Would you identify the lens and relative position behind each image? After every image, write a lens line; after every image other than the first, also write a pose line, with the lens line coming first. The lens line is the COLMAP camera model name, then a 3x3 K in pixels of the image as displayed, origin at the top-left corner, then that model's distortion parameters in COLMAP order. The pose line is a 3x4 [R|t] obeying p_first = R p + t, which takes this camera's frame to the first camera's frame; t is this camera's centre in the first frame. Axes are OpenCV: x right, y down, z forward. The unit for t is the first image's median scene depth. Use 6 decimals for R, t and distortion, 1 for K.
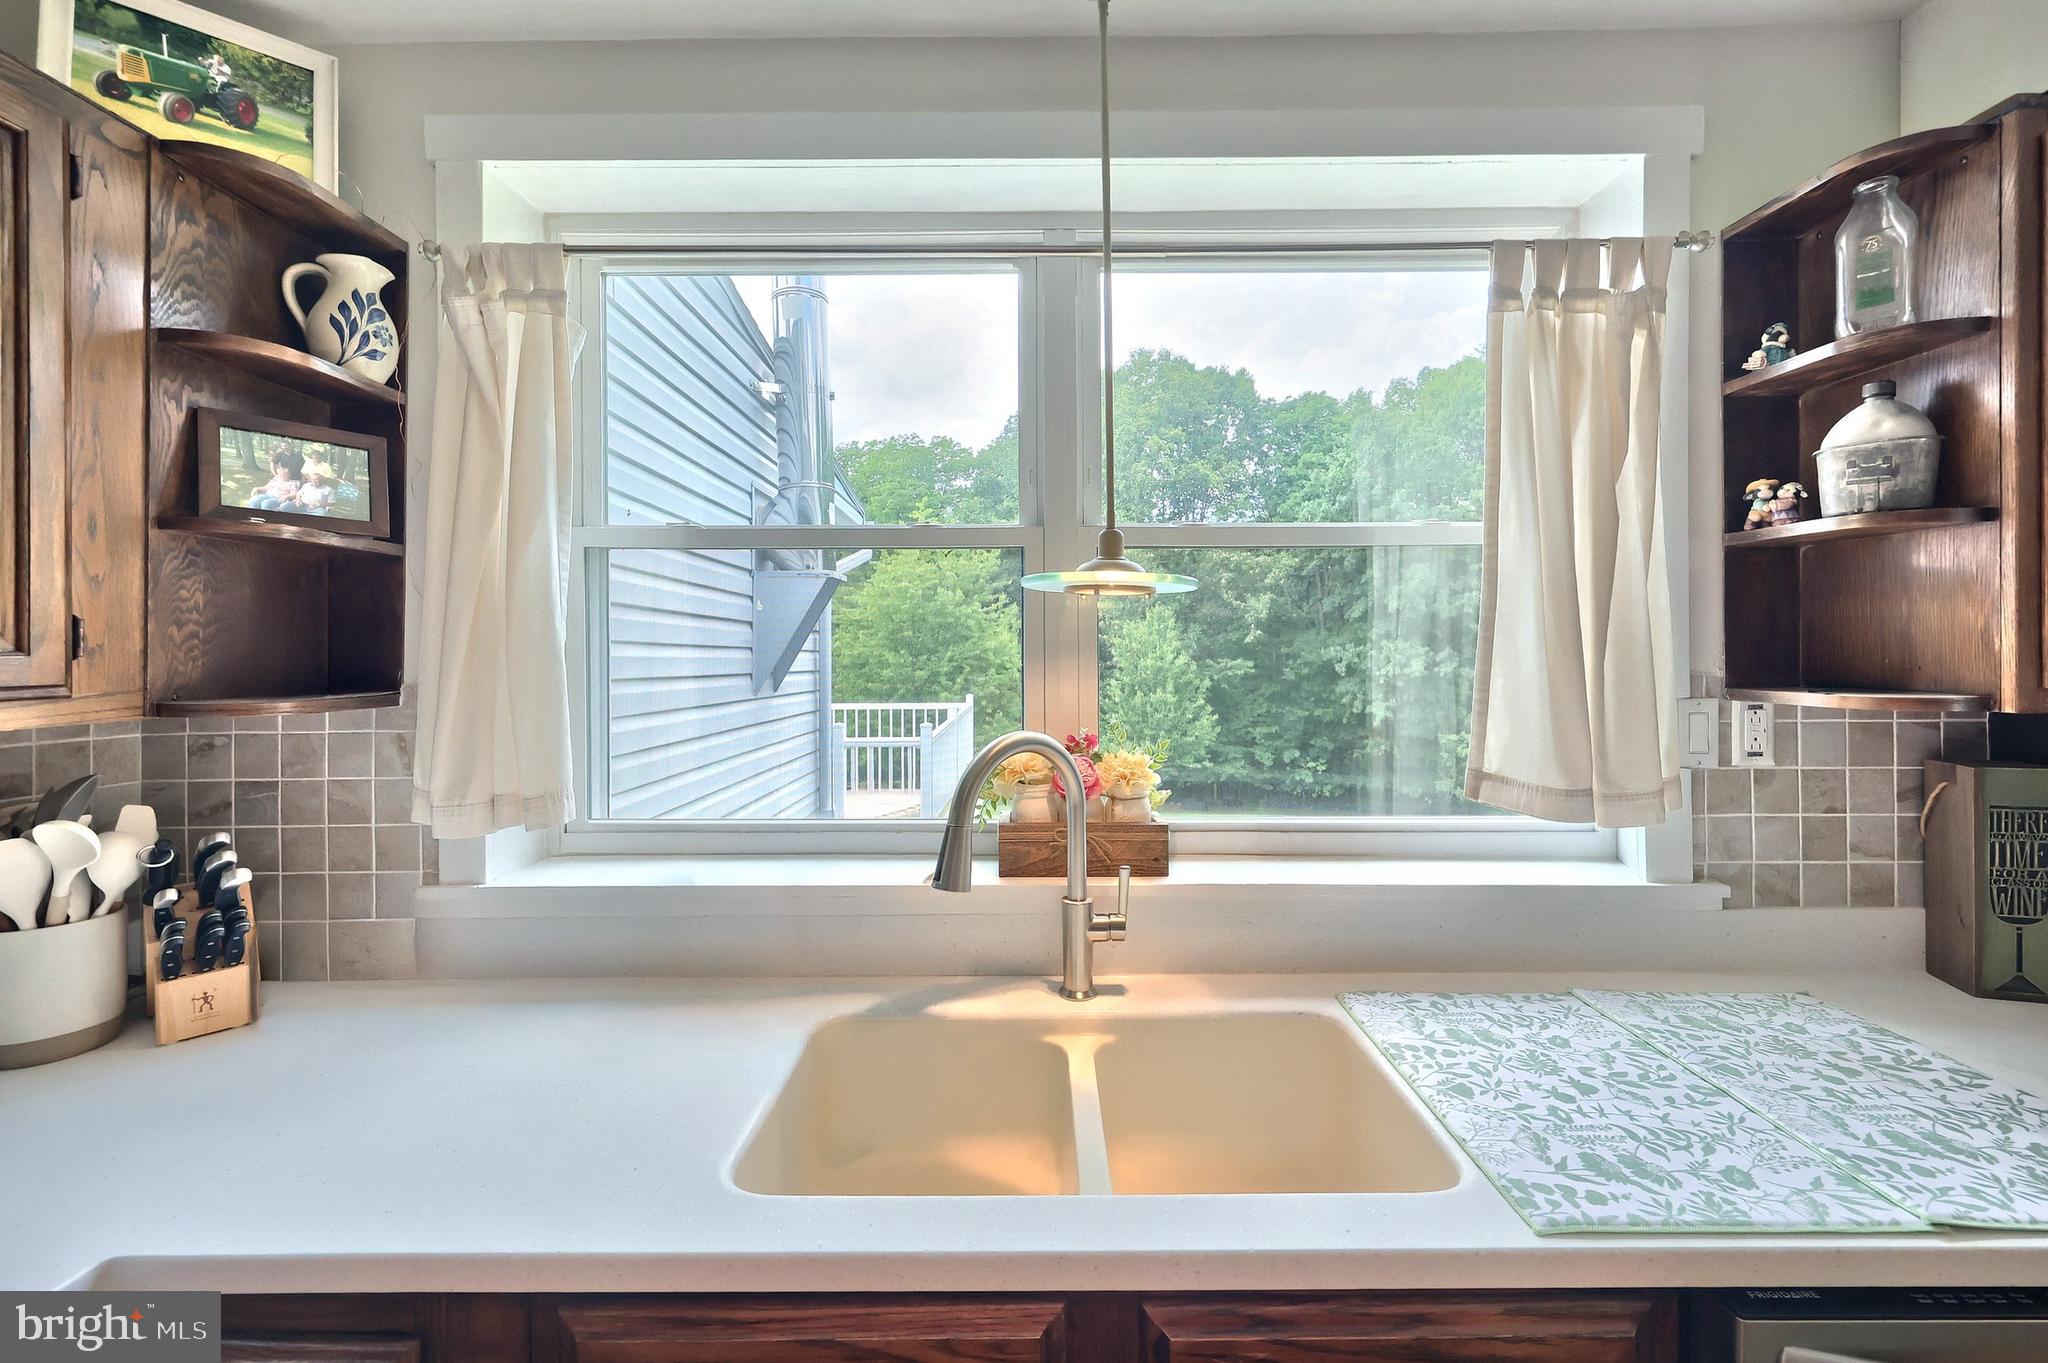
lens RADIAL K [[849.9, 0, 1019.6], [0, 849.9, 653.6], [0, 0, 1]] dist [0.000513, 0.000214]
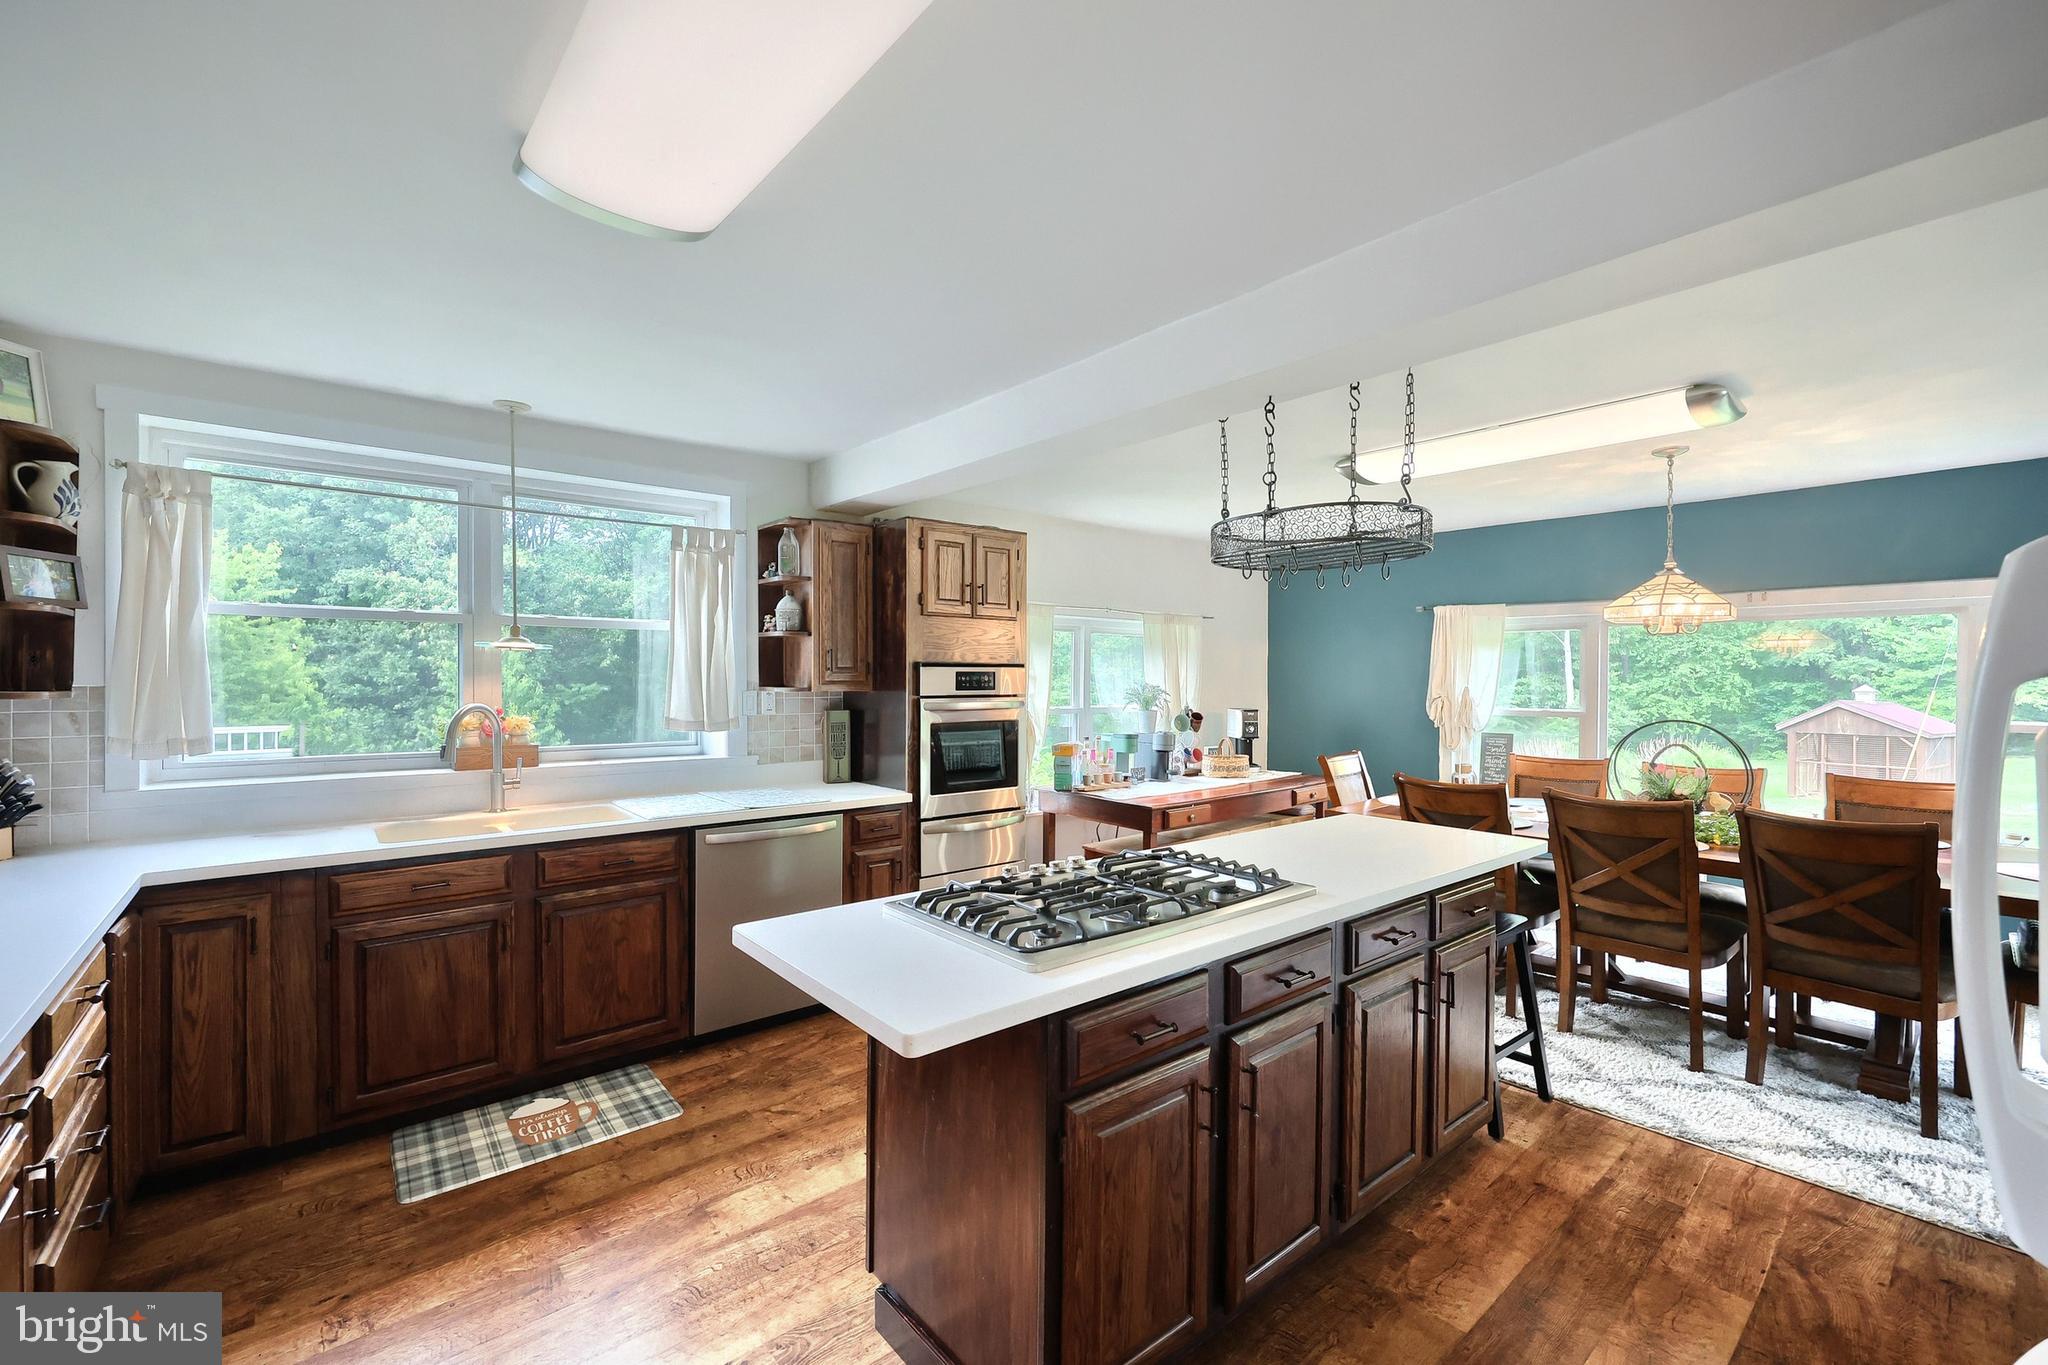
lens RADIAL K [[860.9, 0, 1024.0], [0, 860.9, 682.5], [0, 0, 1]] dist [0.000705, 0.000491]
pose [[0.756230, 0.001468, 0.654304, -0.405364], [-0.003873, 0.999990, 0.002232, 0.017321], [-0.654294, -0.004222, 0.756229, -1.842908]]
